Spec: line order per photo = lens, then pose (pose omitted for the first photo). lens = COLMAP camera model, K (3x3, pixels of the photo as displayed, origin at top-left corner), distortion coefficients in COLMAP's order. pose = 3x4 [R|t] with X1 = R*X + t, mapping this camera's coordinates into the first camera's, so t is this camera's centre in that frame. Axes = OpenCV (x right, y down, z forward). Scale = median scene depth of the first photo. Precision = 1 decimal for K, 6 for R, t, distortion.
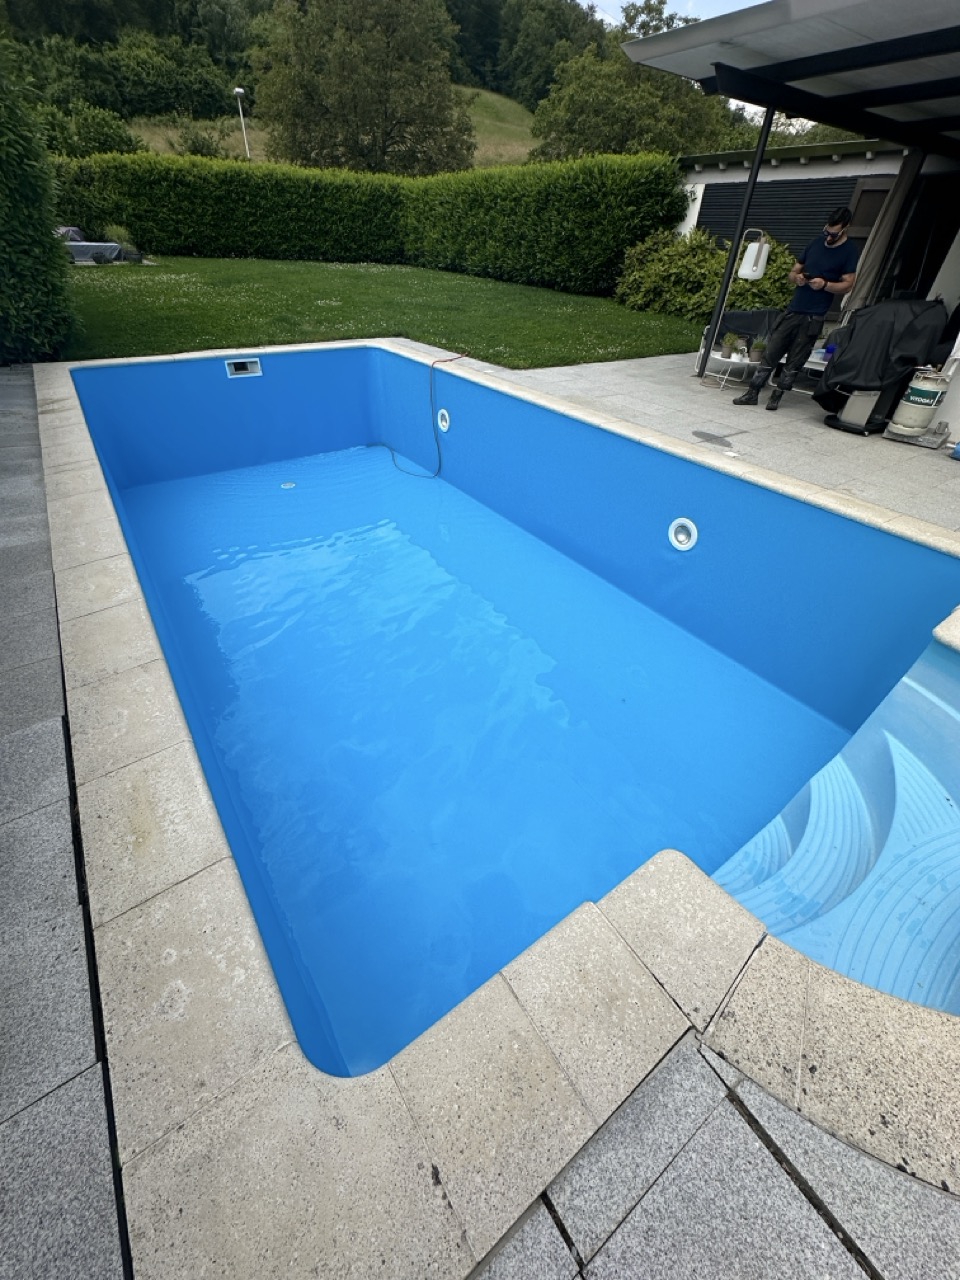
lens RADIAL K [[510.7, 0, 481.7], [0, 510.7, 638.9], [0, 0, 1]] dist [-0.001770, 0.000409]
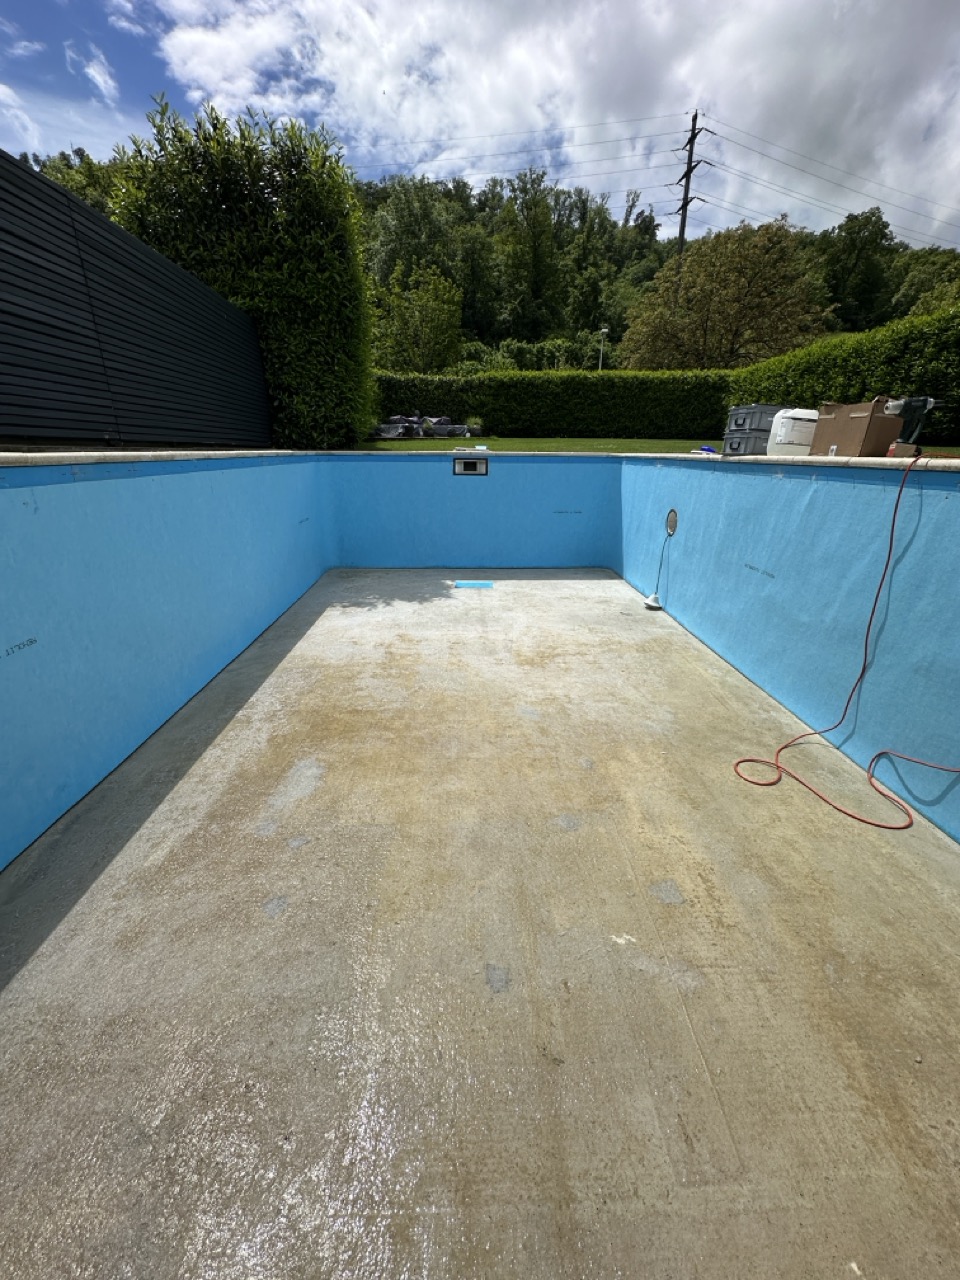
lens RADIAL K [[510.7, 0, 483.9], [0, 510.7, 639.9], [0, 0, 1]] dist [-0.001770, 0.000409]
pose [[0.842855, 0.163061, -0.512842, 0.061506], [-0.317647, 0.920009, -0.229529, -0.008309], [0.434392, 0.356362, 0.827230, 0.192489]]
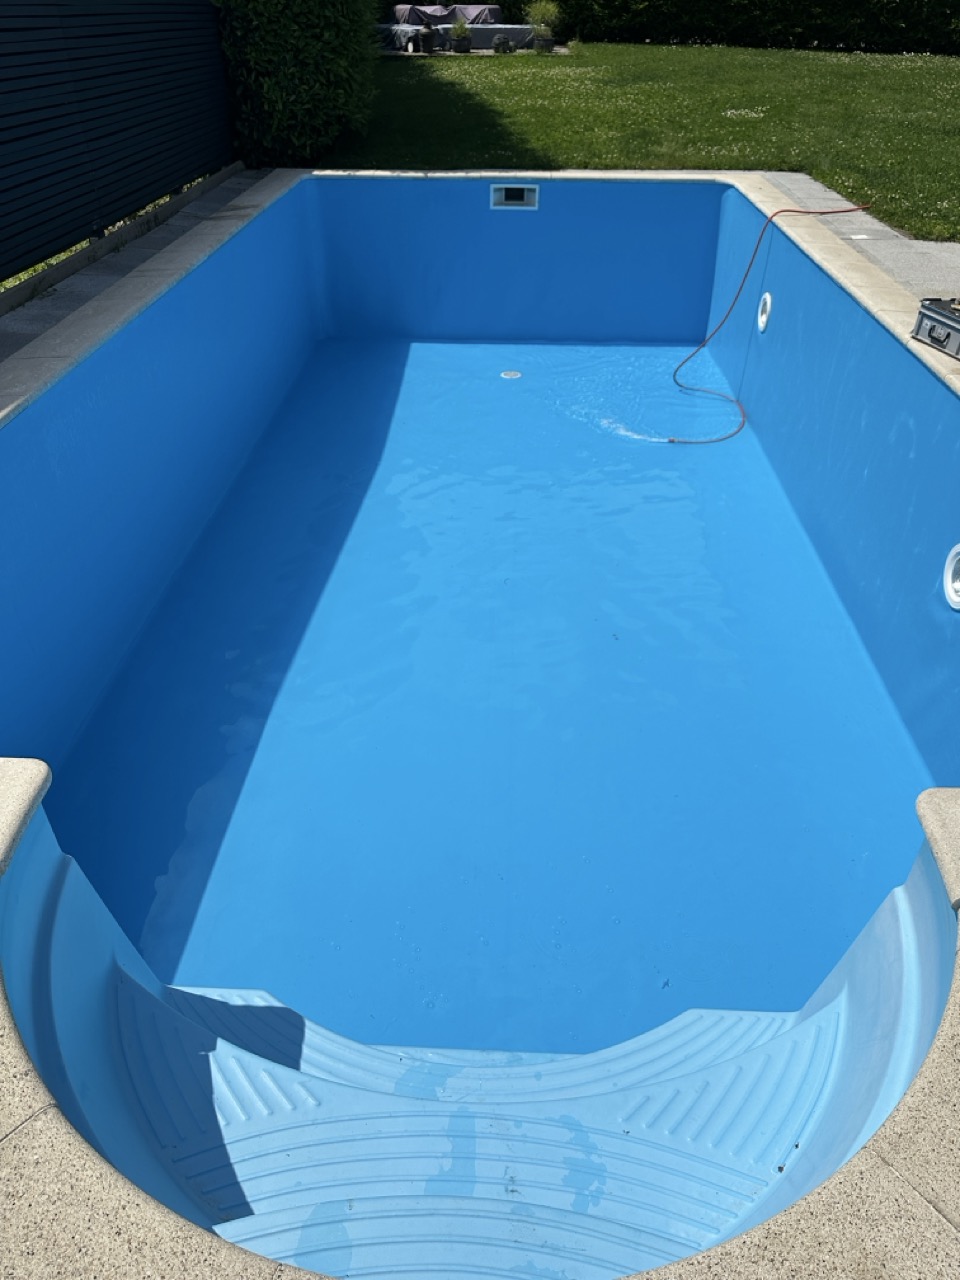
lens RADIAL K [[909.6, 0, 478.3], [0, 909.6, 637.3], [0, 0, 1]] dist [0.022337, -0.029130]
pose [[0.792453, 0.327692, -0.514428, 0.185532], [-0.361366, 0.931697, 0.036825, -0.006076], [0.491358, 0.156715, 0.856743, 0.013772]]
